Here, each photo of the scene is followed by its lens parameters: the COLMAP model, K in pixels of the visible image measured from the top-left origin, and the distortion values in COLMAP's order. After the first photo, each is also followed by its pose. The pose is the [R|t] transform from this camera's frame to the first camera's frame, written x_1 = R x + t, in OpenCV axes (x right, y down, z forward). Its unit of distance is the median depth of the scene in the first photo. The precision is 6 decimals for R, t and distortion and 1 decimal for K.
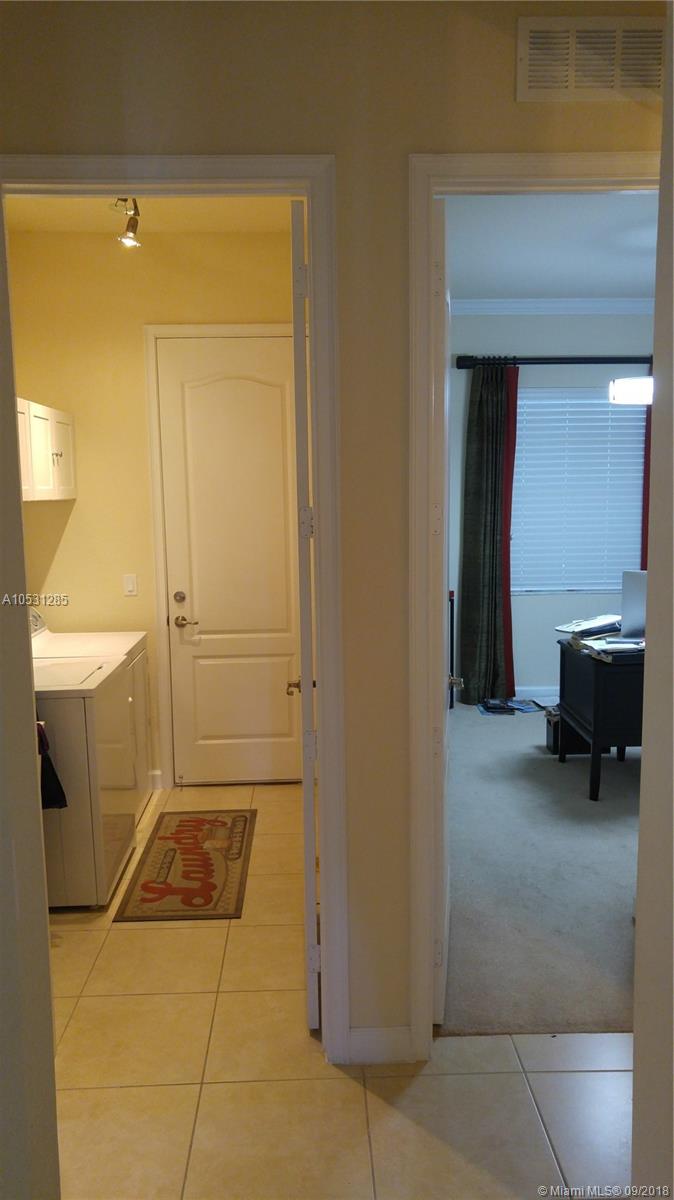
lens RADIAL K [[908.3, 0, 341.2], [0, 908.3, 597.4], [0, 0, 1]] dist [0.049412, -0.049987]
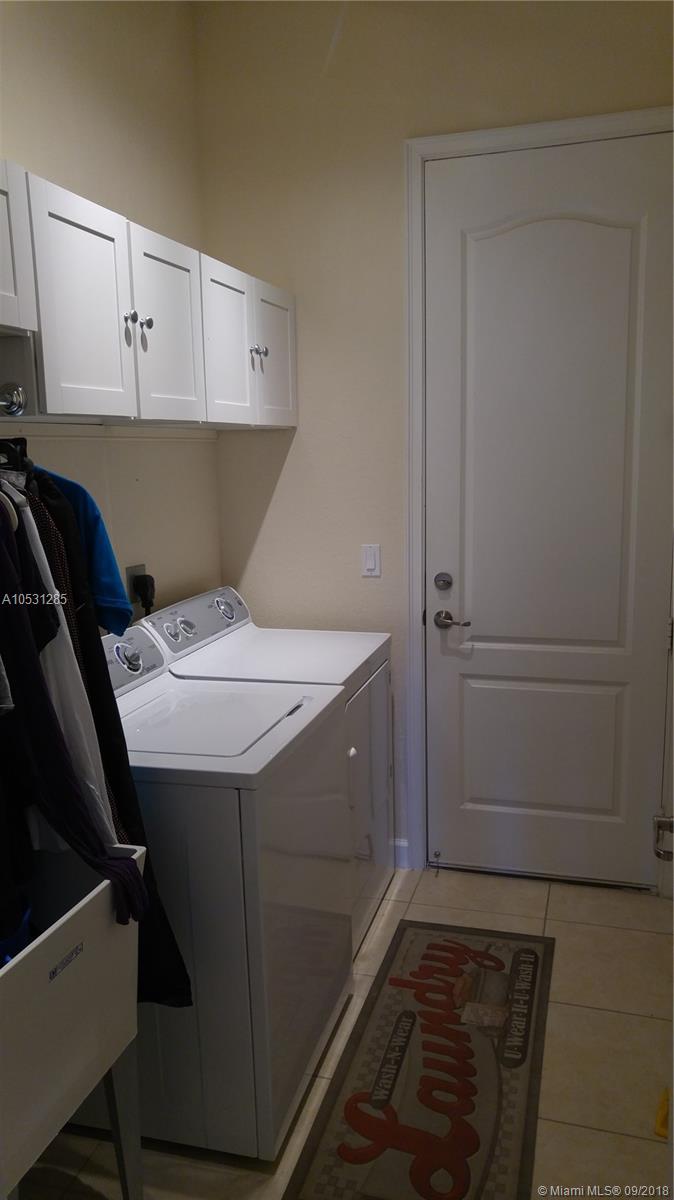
lens RADIAL K [[908.3, 0, 352.8], [0, 908.3, 605.5], [0, 0, 1]] dist [0.049412, -0.049987]
pose [[0.953752, 0.050350, -0.296346, -0.054262], [-0.033597, 0.997550, 0.061361, -0.022881], [0.298710, -0.048567, 0.953107, 0.413097]]
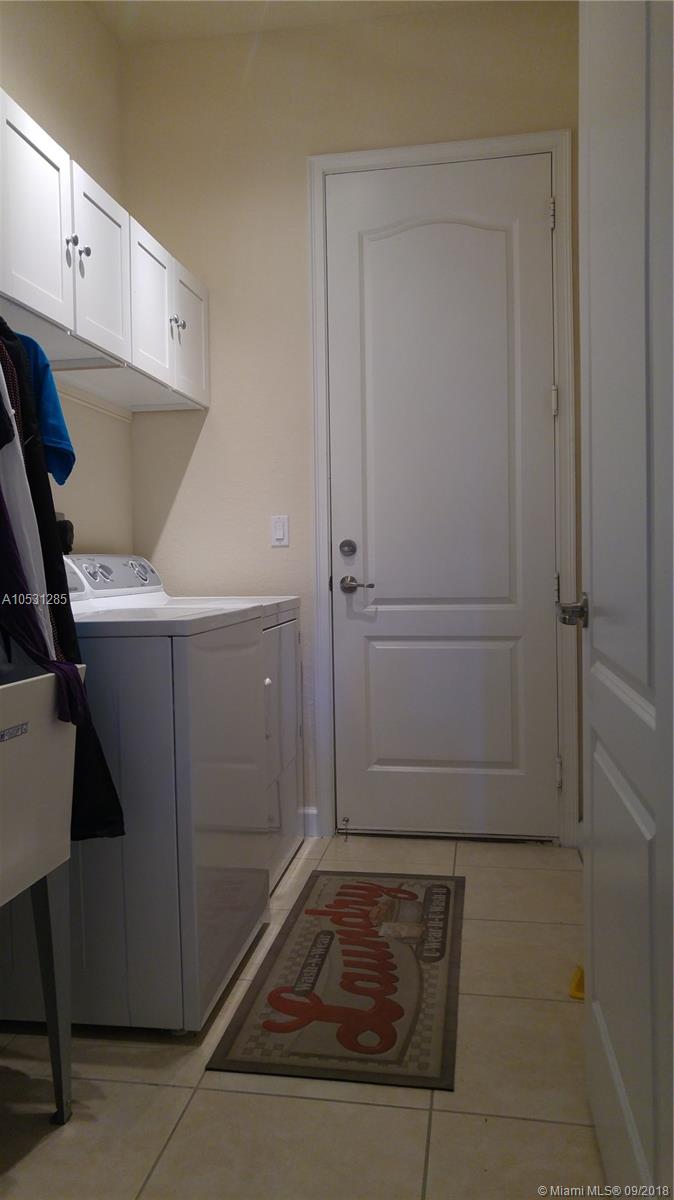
lens RADIAL K [[908.3, 0, 331.7], [0, 908.3, 576.3], [0, 0, 1]] dist [0.049412, -0.049987]
pose [[0.979511, 0.000983, -0.201391, -0.059458], [-0.022507, 0.994258, -0.104612, 0.102346], [0.200131, 0.107001, 0.973909, 0.376706]]
